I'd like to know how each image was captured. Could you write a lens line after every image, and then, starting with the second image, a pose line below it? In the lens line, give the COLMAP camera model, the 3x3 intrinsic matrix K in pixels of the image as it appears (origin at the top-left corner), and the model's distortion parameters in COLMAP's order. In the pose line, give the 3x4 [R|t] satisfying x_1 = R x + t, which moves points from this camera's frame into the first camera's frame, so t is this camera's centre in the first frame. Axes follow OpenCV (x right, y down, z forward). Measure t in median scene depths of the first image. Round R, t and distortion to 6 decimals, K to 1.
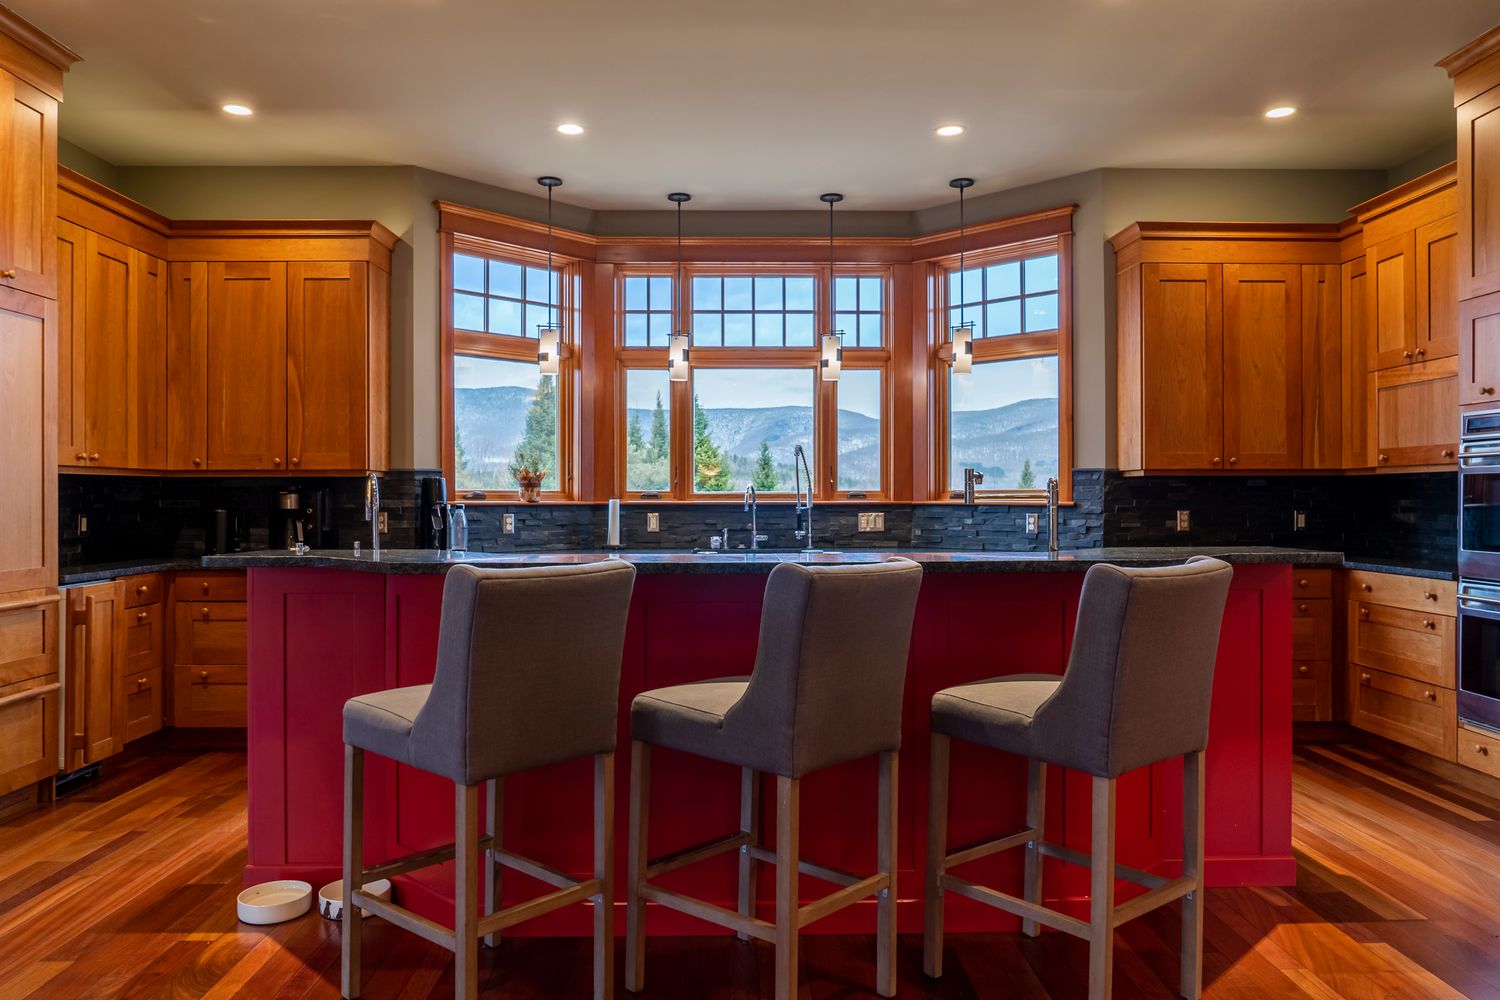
lens RADIAL K [[1044.1, 0, 752.7], [0, 1044.1, 496.4], [0, 0, 1]] dist [-0.023032, 0.011221]
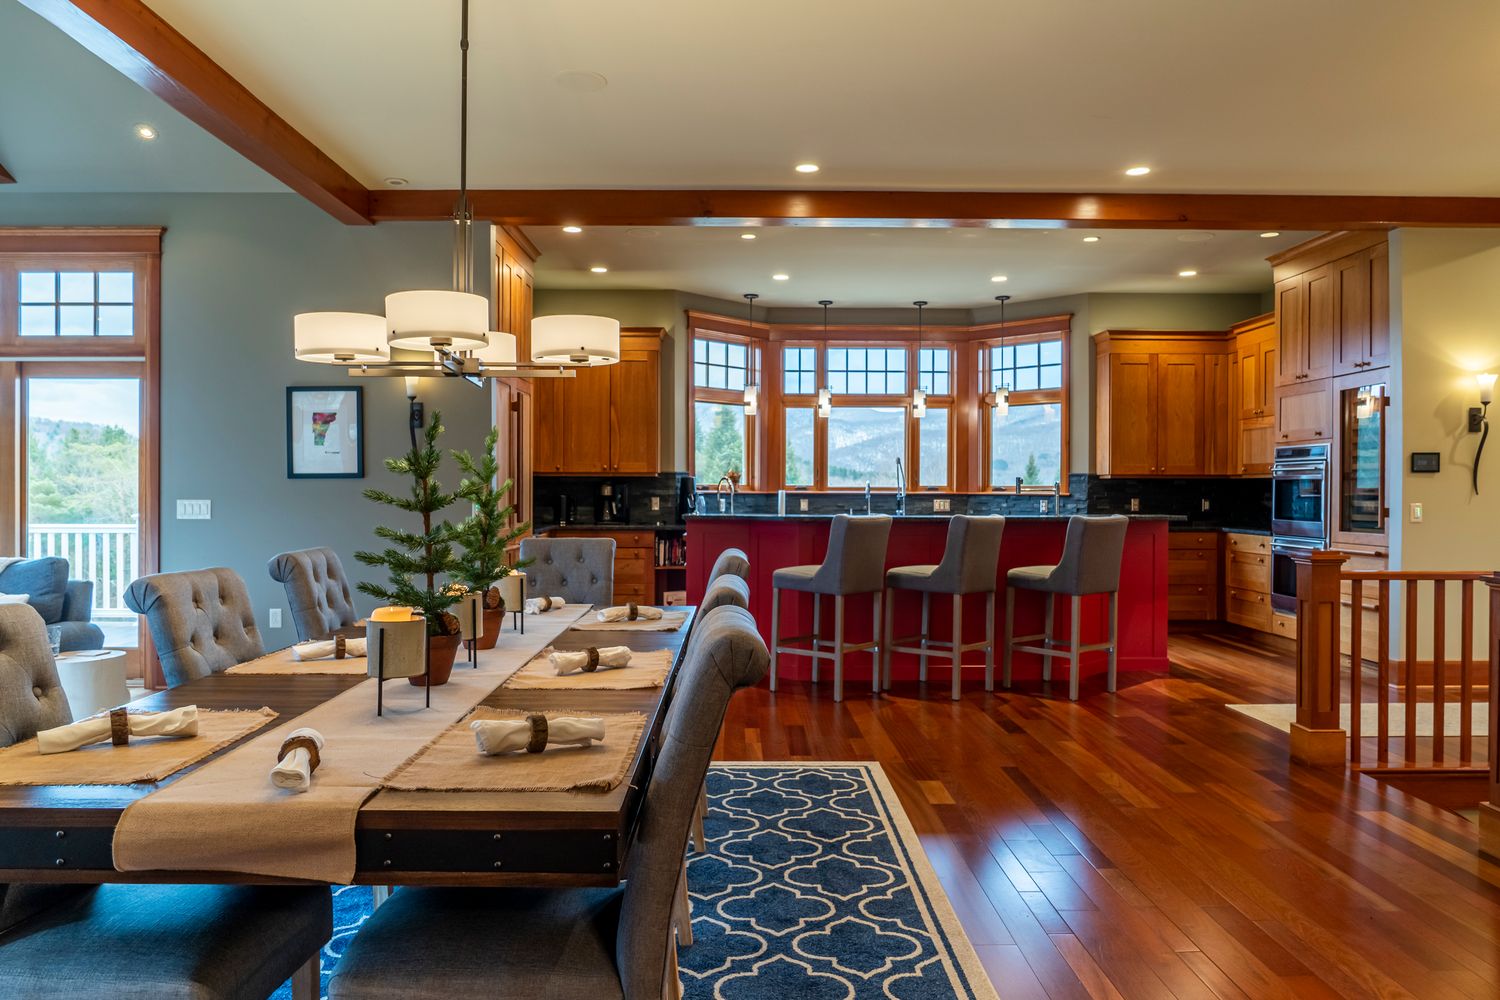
lens RADIAL K [[1044.1, 0, 744.3], [0, 1044.1, 498.1], [0, 0, 1]] dist [-0.023032, 0.011221]
pose [[0.999938, 0.004951, -0.009944, -0.197277], [-0.004851, 0.999938, 0.010043, -0.001288], [0.009993, -0.009994, 0.999900, -0.678127]]
